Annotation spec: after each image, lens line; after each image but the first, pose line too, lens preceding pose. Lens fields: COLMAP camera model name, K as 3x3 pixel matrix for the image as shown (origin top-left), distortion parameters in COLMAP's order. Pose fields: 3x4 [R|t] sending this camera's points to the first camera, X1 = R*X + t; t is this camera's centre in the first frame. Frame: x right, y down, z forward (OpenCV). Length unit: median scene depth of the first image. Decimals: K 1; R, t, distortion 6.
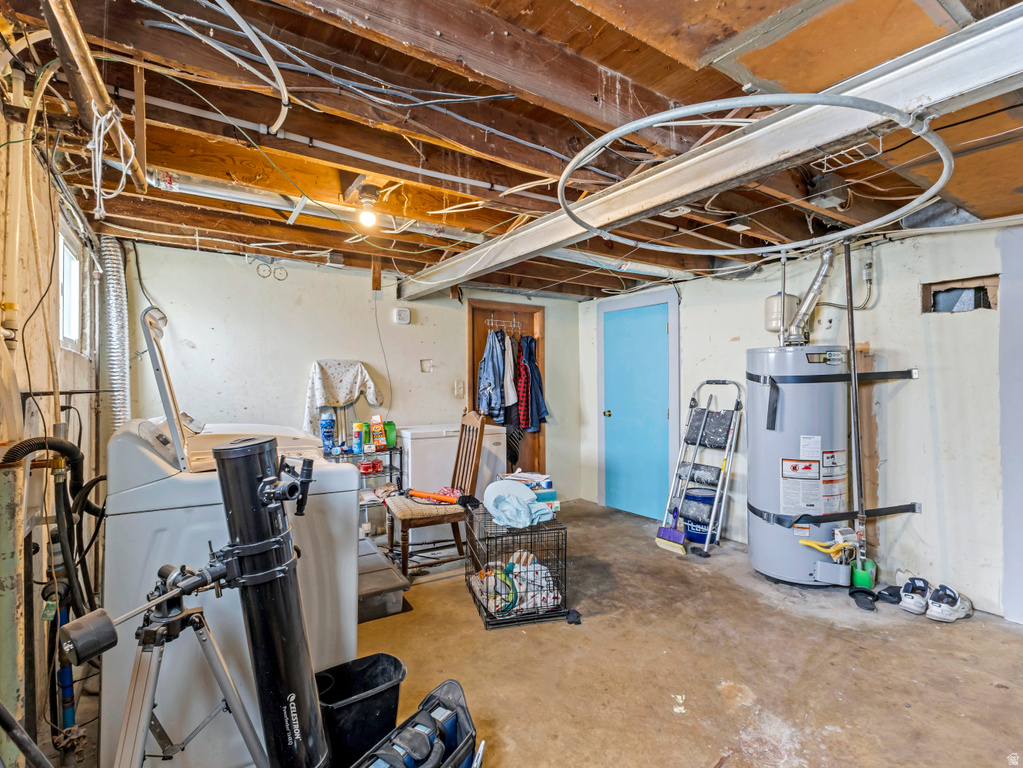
lens RADIAL K [[504.8, 0, 515.4], [0, 504.8, 382.9], [0, 0, 1]] dist [0.003116, 0.001049]
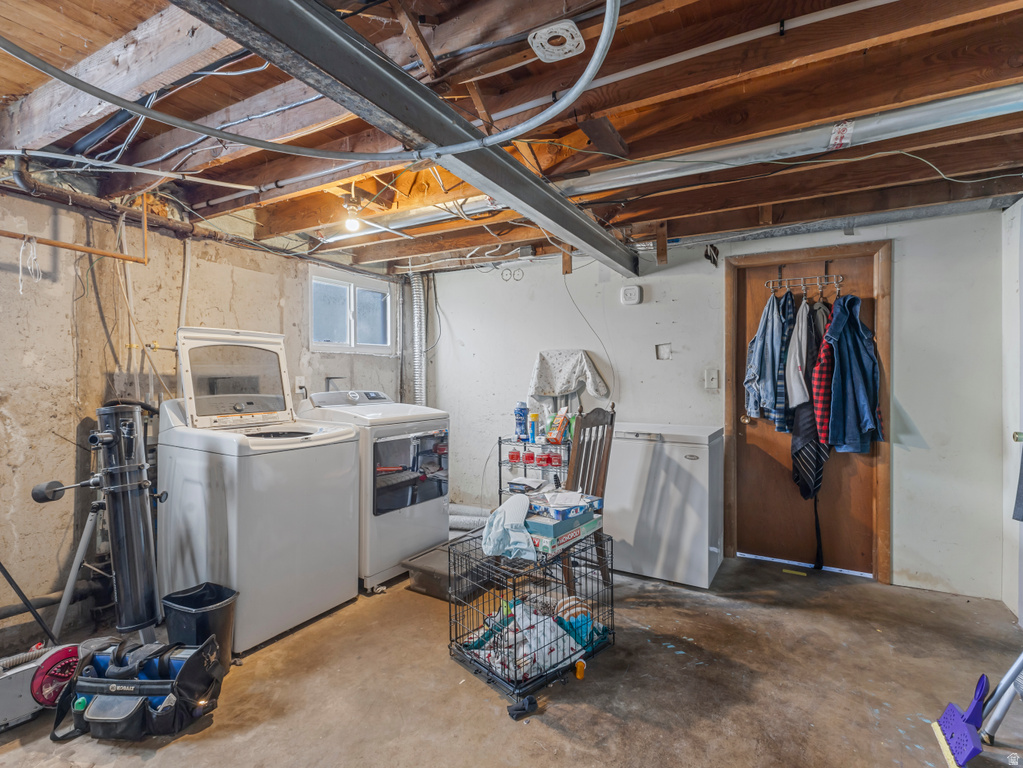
lens RADIAL K [[504.8, 0, 514.9], [0, 504.8, 381.1], [0, 0, 1]] dist [0.003116, 0.001049]
pose [[0.448884, 0.009740, -0.893537, 0.496745], [-0.000239, 0.999942, 0.010780, 0.005551], [0.893590, -0.004625, 0.448860, 0.466329]]
